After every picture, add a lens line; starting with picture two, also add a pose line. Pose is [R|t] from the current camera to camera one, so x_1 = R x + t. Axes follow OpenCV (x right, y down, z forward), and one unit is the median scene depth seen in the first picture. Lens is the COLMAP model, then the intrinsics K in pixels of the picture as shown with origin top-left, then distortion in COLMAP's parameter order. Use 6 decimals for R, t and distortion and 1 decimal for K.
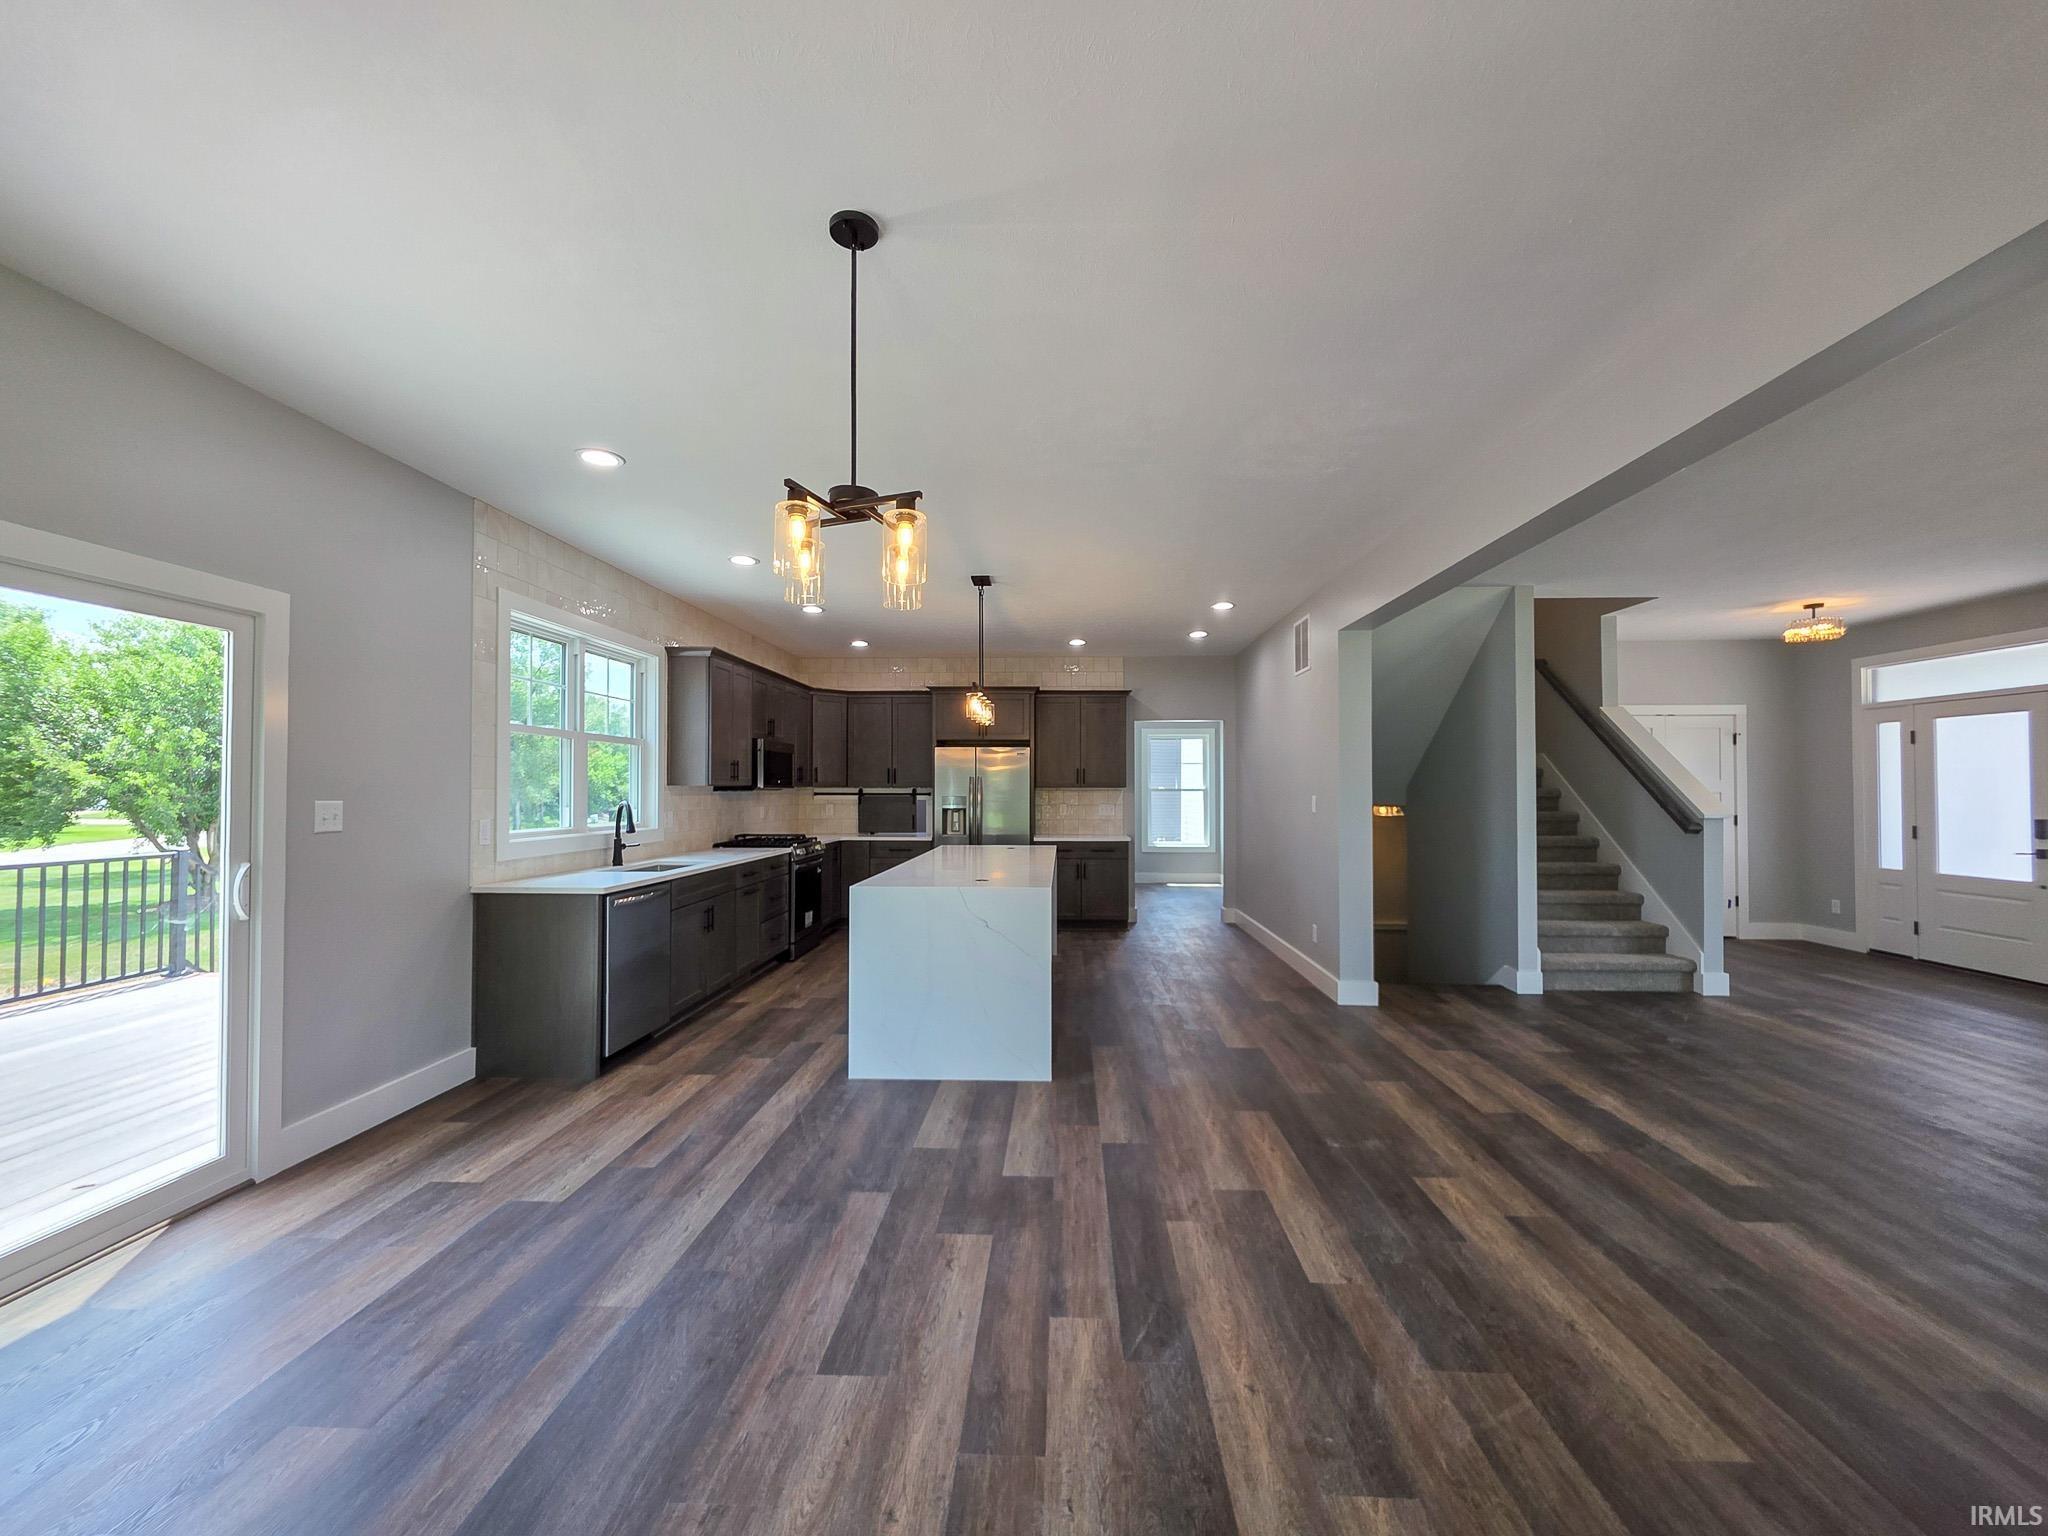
lens RADIAL K [[821.2, 0, 1031.0], [0, 821.2, 776.9], [0, 0, 1]] dist [-0.000630, 0.000413]
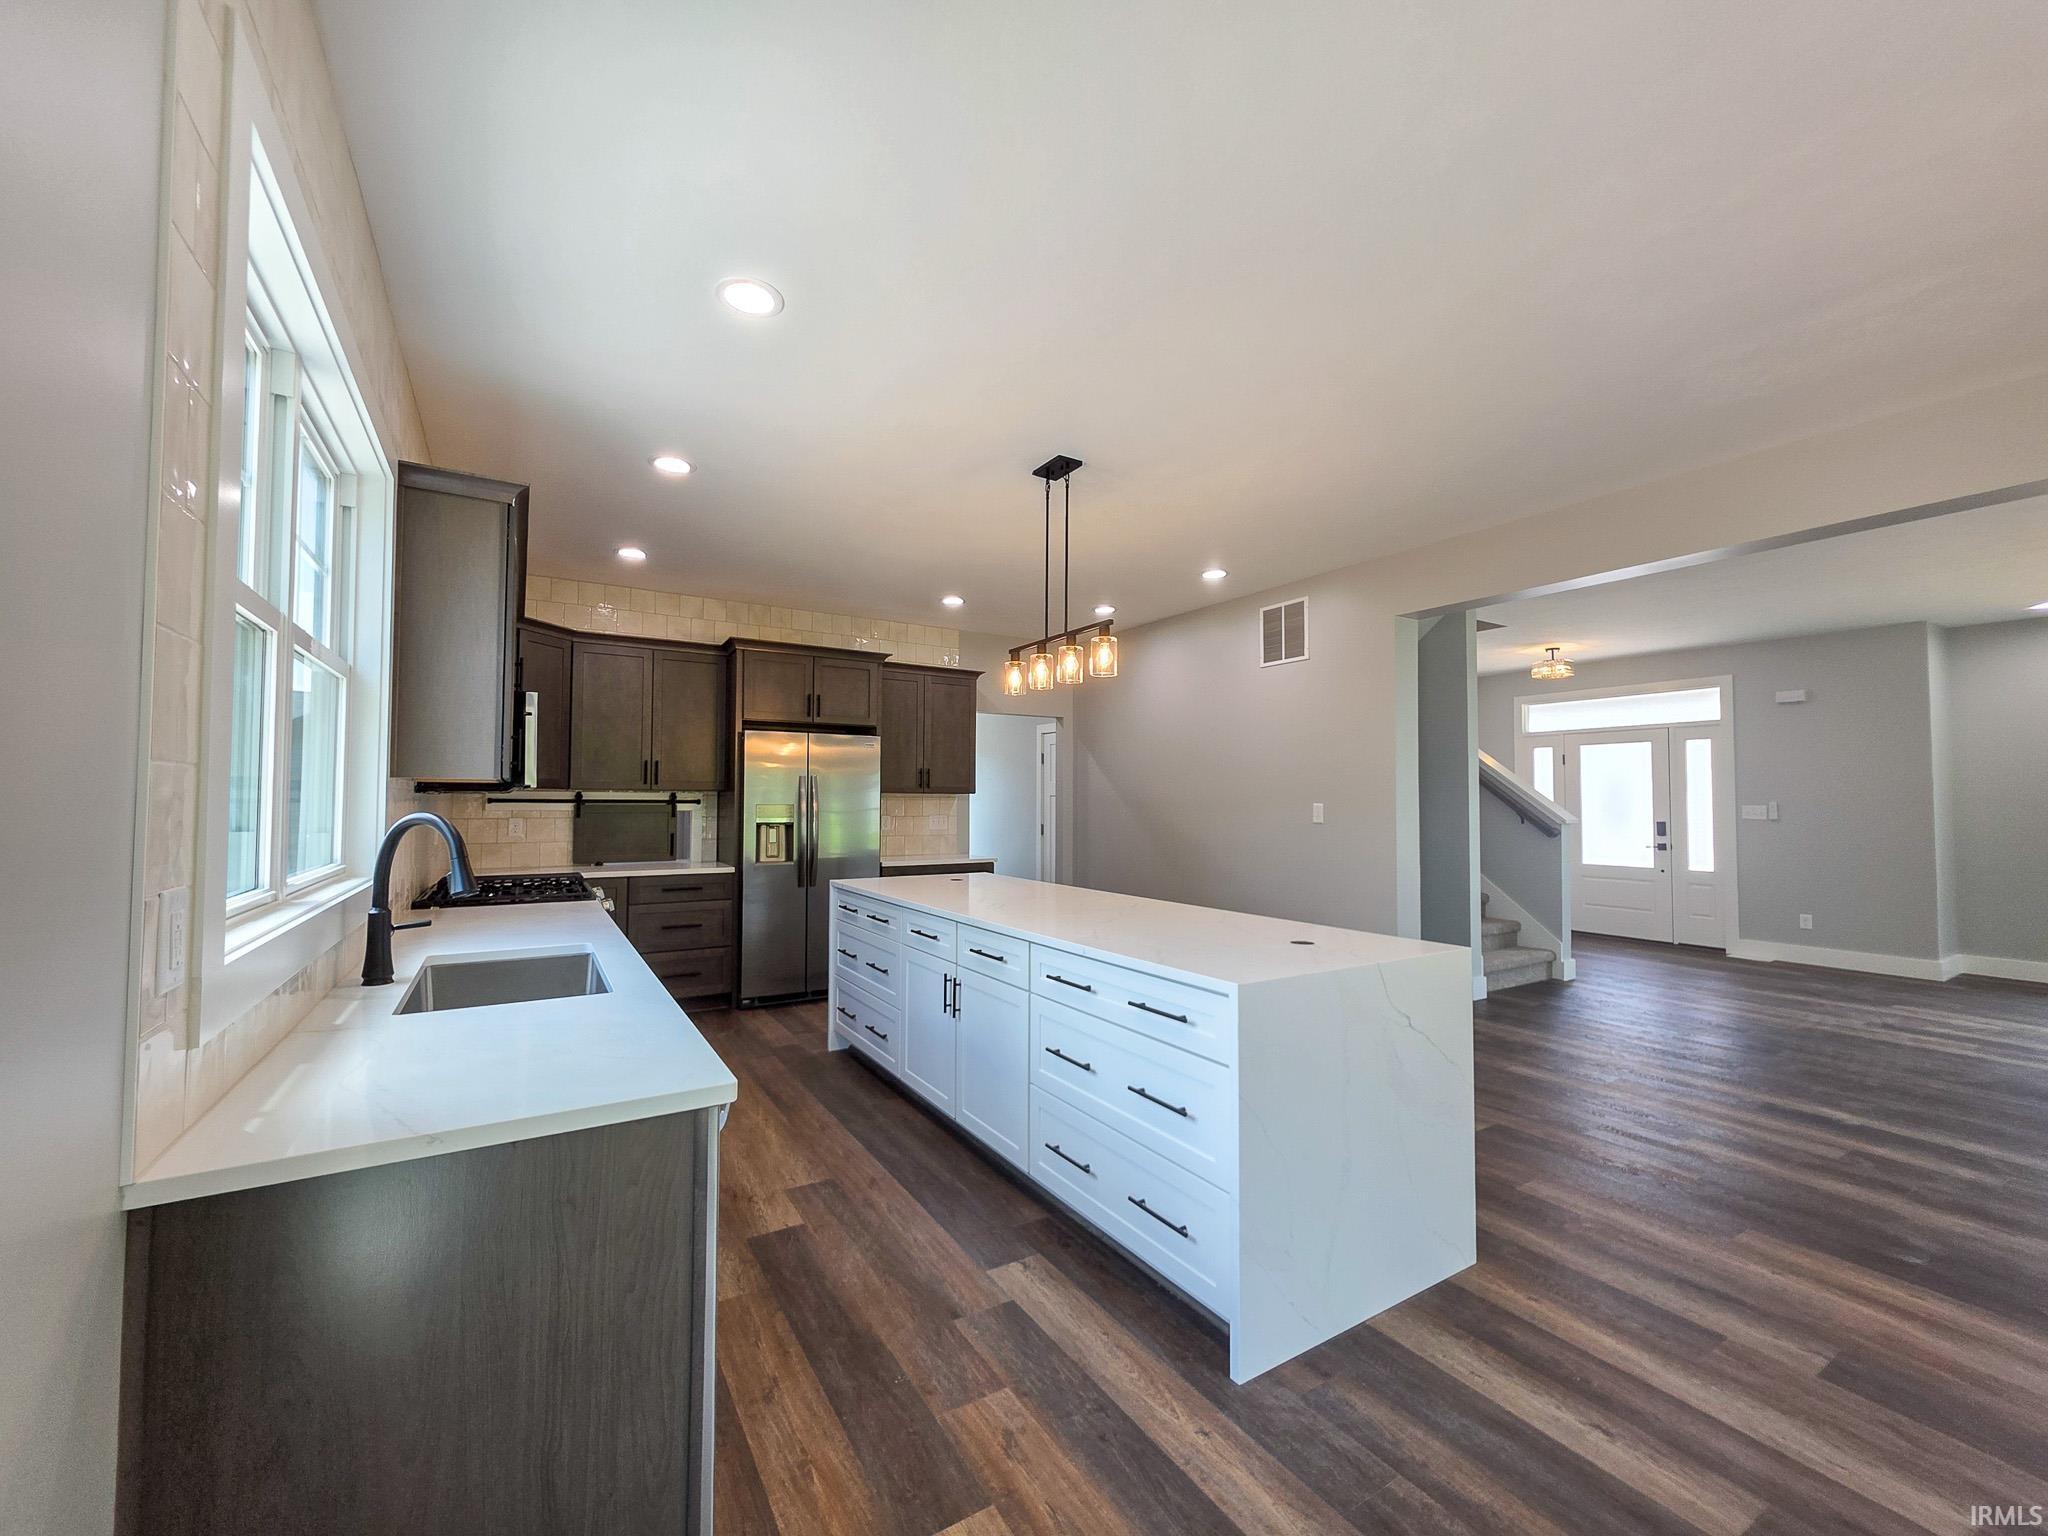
lens RADIAL K [[821.2, 0, 1022.5], [0, 821.2, 768.0], [0, 0, 1]] dist [-0.000630, 0.000413]
pose [[0.827774, 0.025929, 0.560463, -0.359092], [-0.012403, 0.999533, -0.027925, 0.011907], [-0.560925, 0.016164, 0.827709, 0.395976]]
